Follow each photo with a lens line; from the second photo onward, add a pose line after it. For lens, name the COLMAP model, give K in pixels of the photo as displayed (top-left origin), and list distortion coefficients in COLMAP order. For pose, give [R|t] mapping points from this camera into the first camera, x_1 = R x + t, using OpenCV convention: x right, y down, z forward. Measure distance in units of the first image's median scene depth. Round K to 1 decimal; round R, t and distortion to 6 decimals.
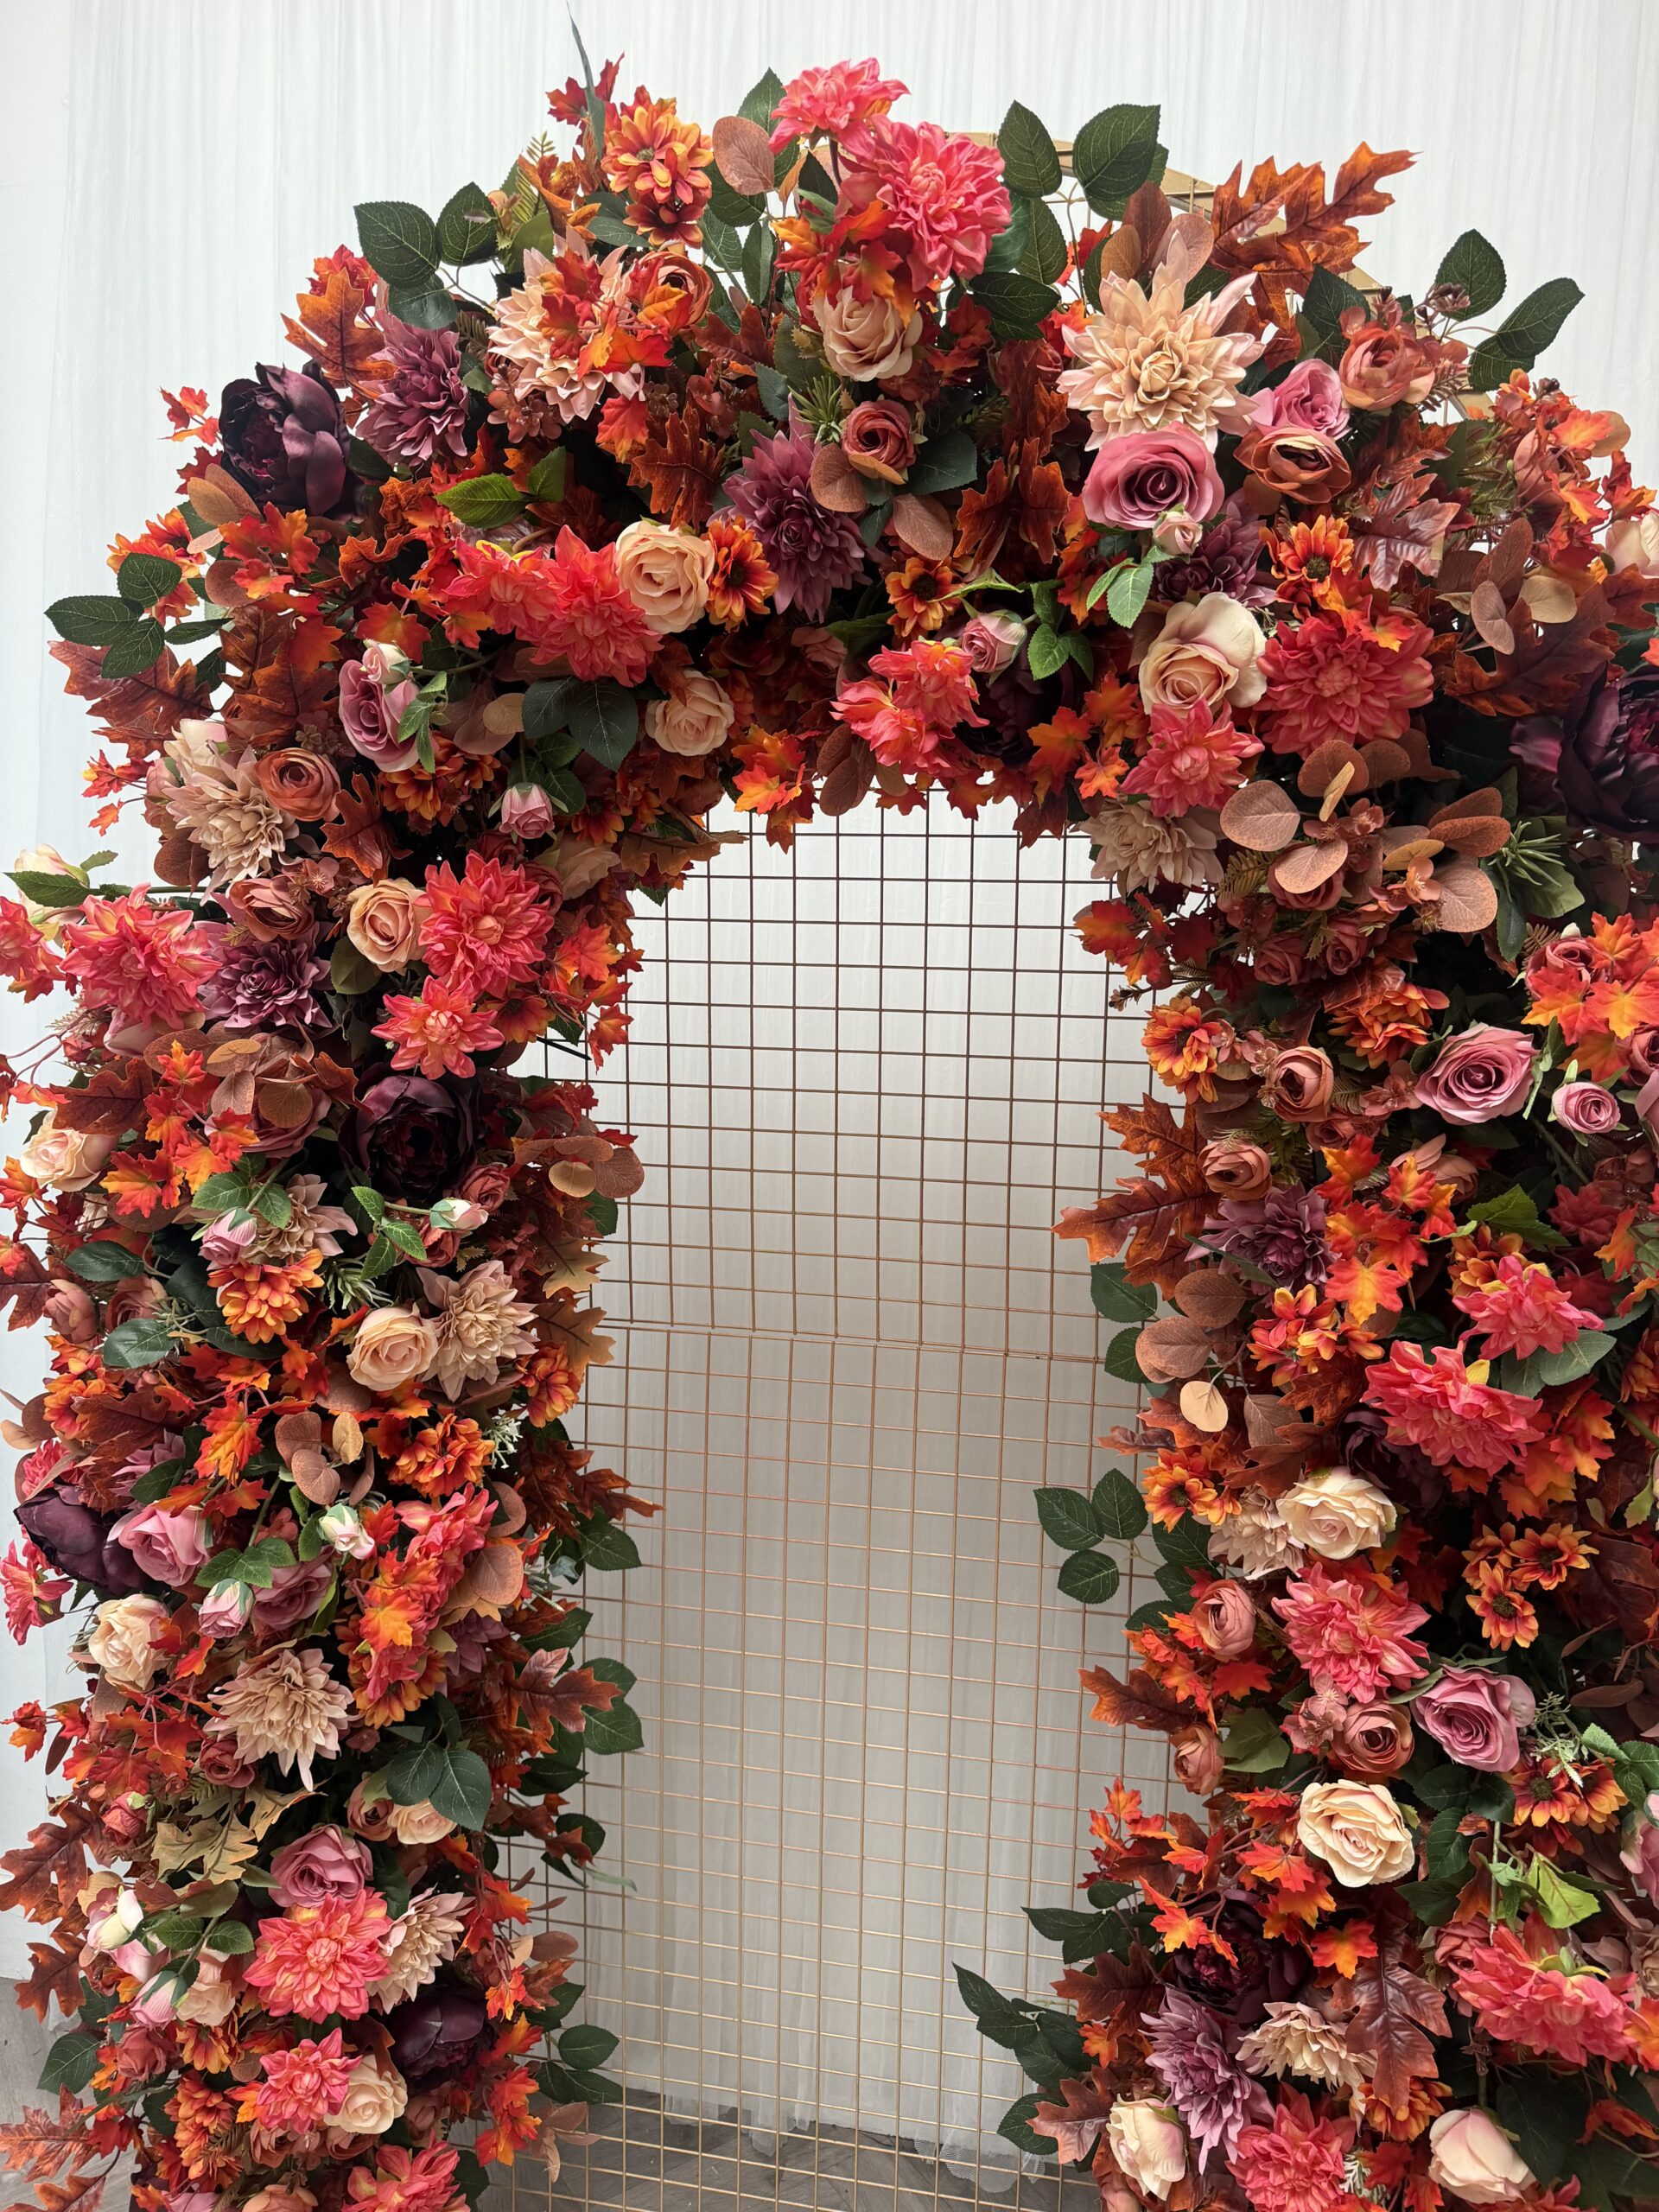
lens RADIAL K [[1551.2, 0, 829.5], [0, 1551.2, 1106.0], [0, 0, 1]] dist [0.044359, -0.052747]
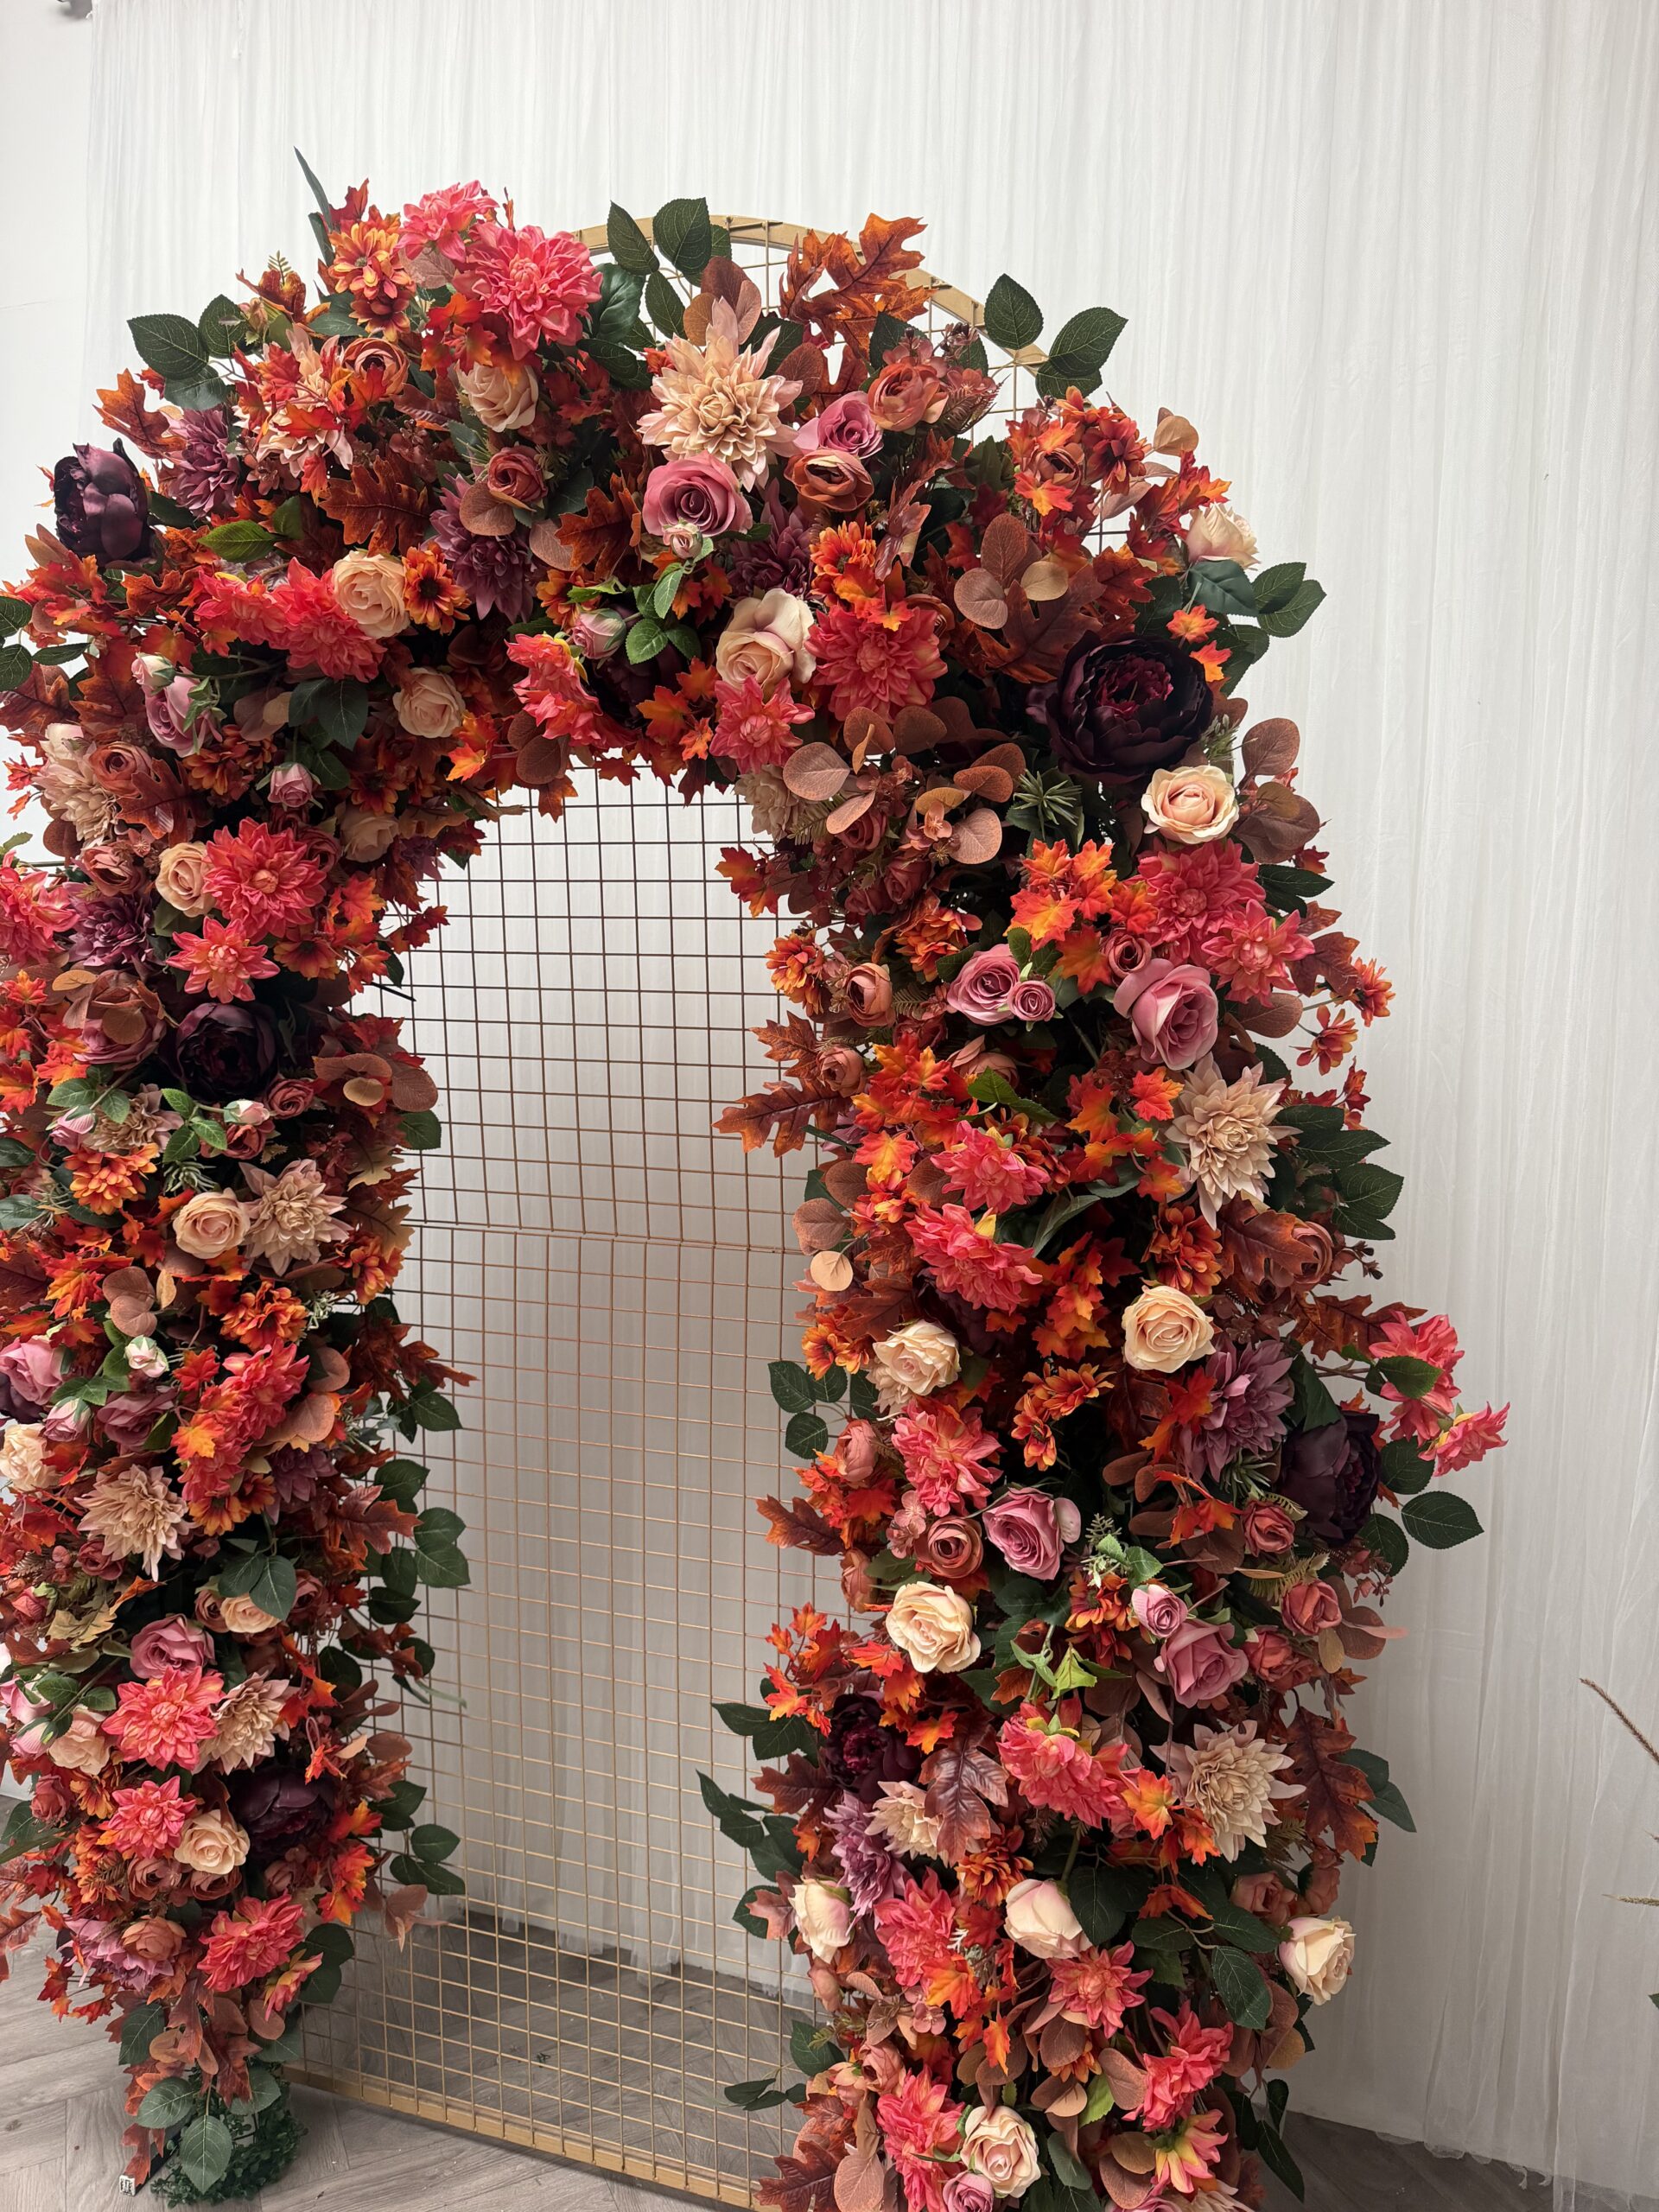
lens RADIAL K [[1564.7, 0, 833.3], [0, 1564.7, 1114.8], [0, 0, 1]] dist [0.049133, -0.061960]
pose [[0.989699, 0.002396, -0.143142, 0.424578], [-0.004064, 0.999927, -0.011365, 0.088498], [0.143105, 0.011830, 0.989637, -0.188451]]
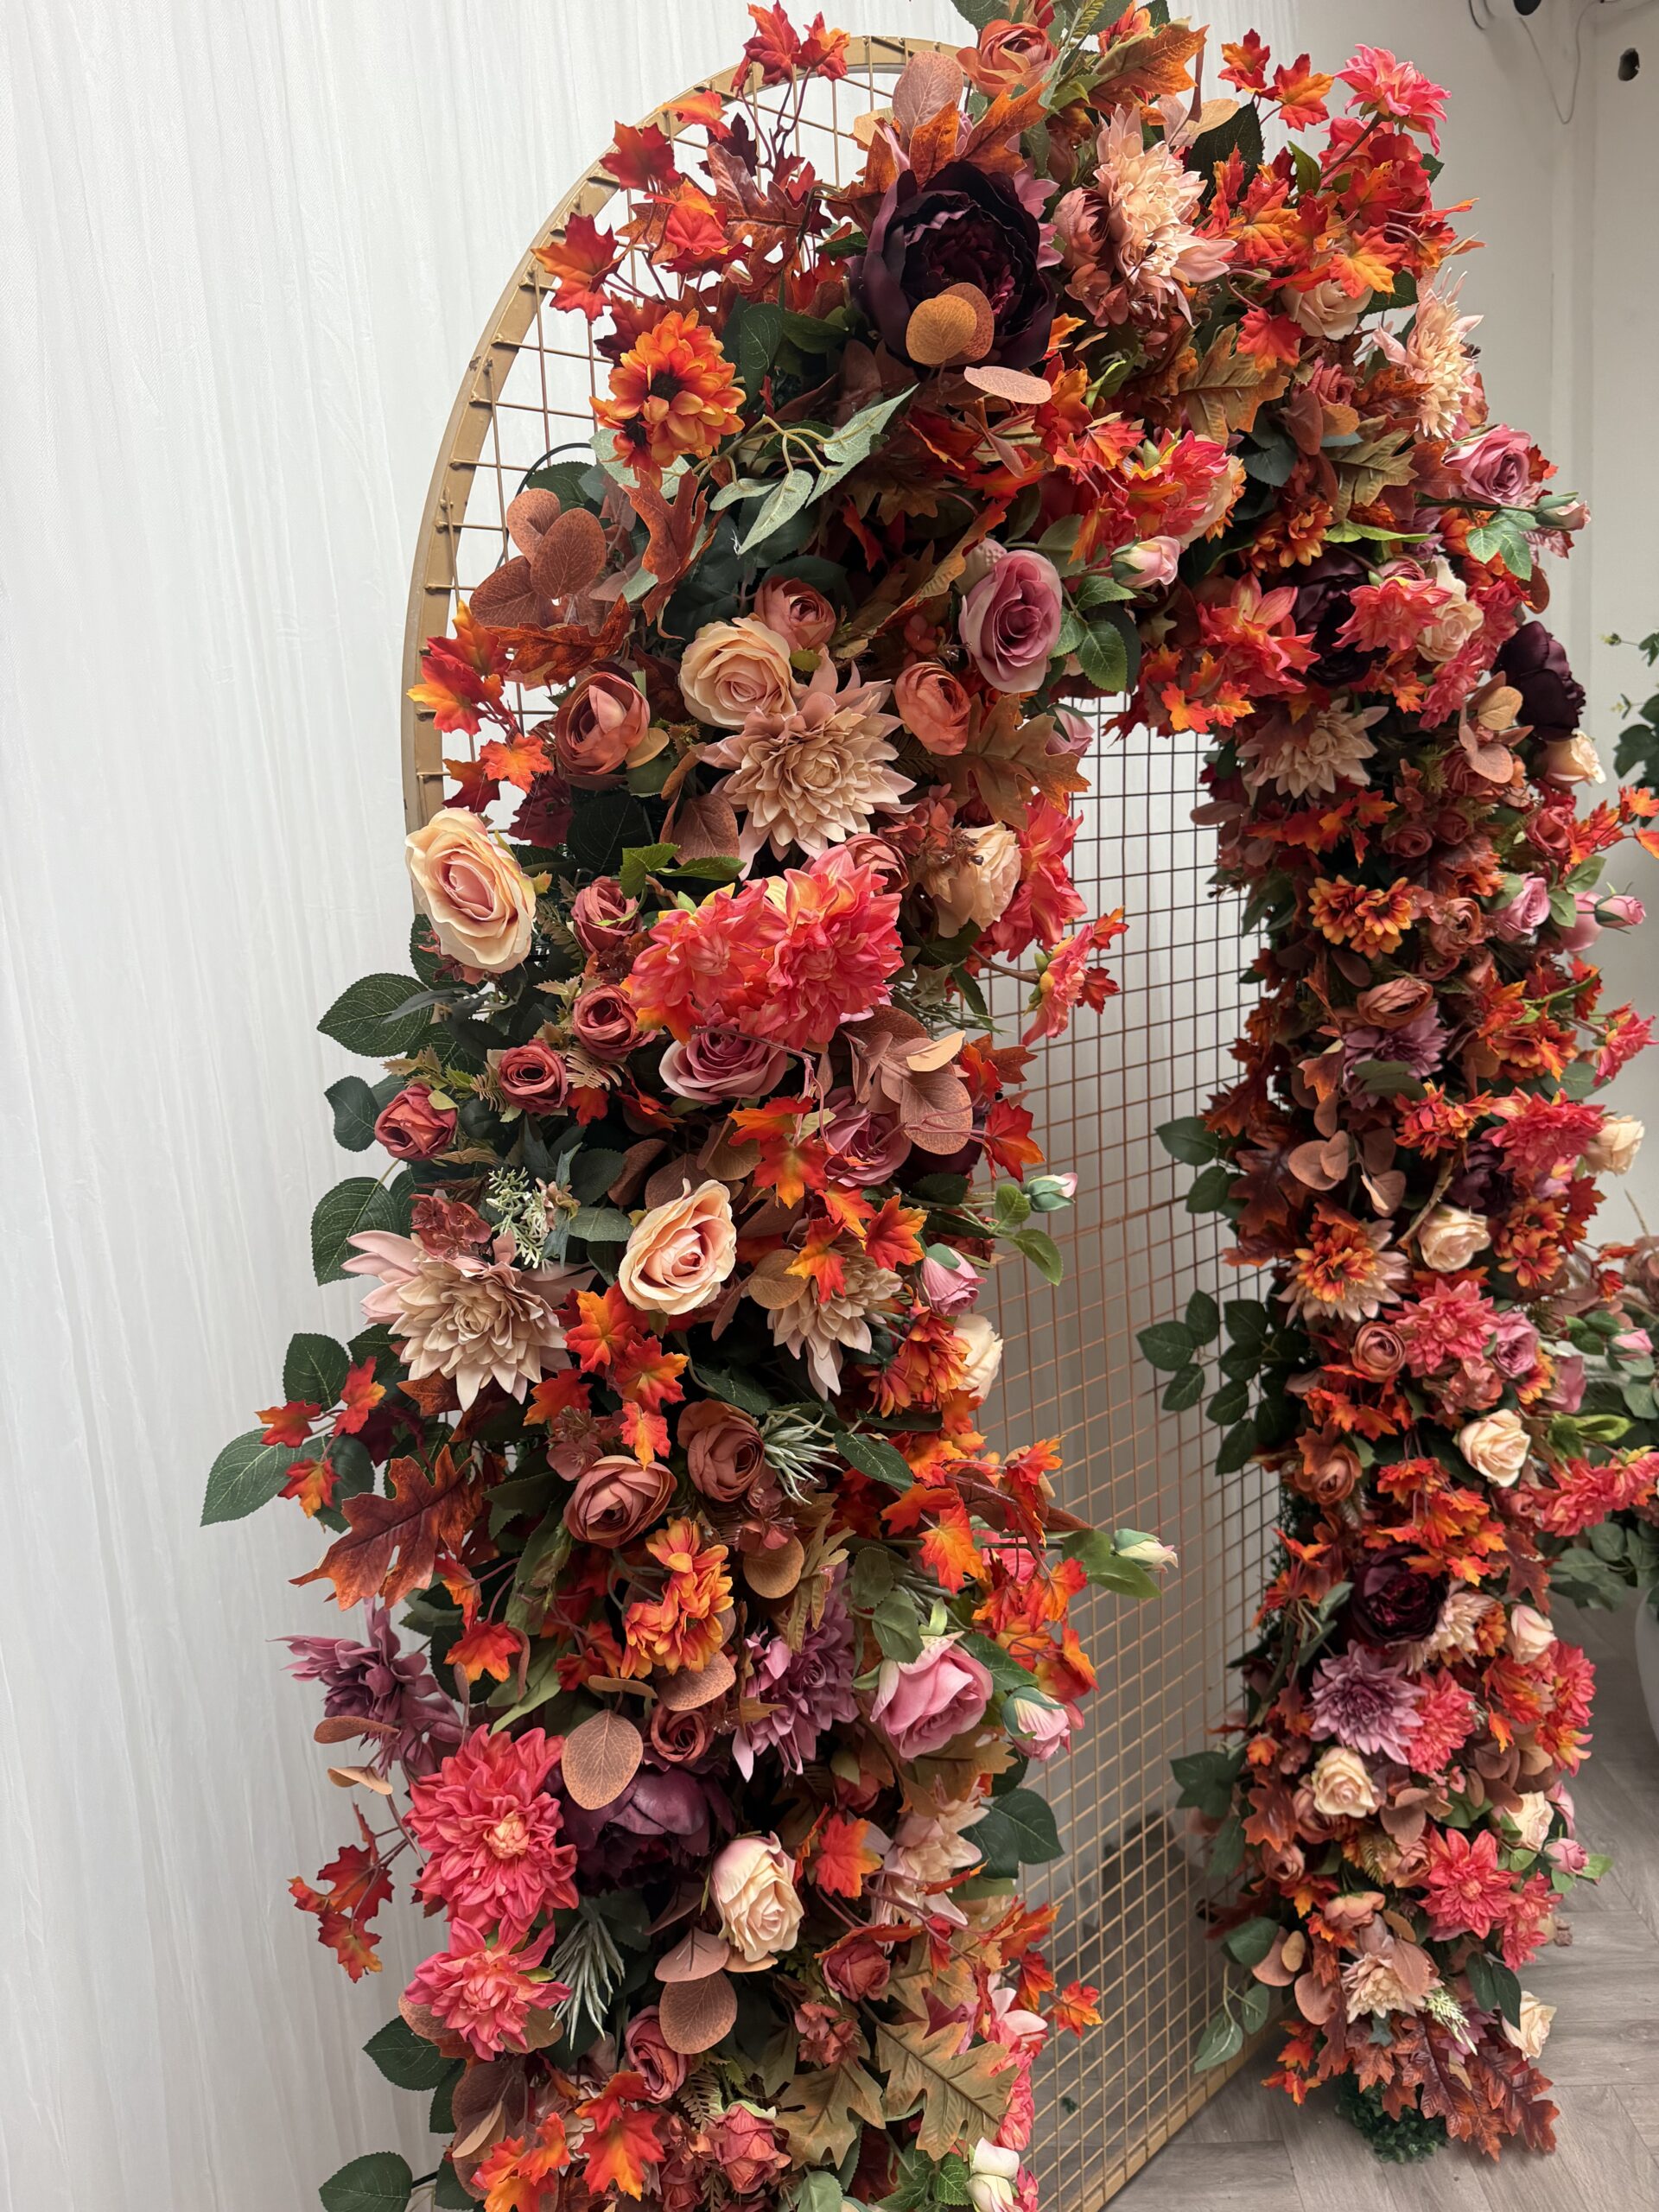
lens RADIAL K [[1564.6, 0, 826.9], [0, 1564.6, 1099.3], [0, 0, 1]] dist [0.066868, -0.090241]
pose [[0.586972, -0.195303, 0.785698, -1.064420], [0.172073, 0.978390, 0.114651, -0.113532], [-0.791110, 0.067901, 0.607894, 0.576312]]
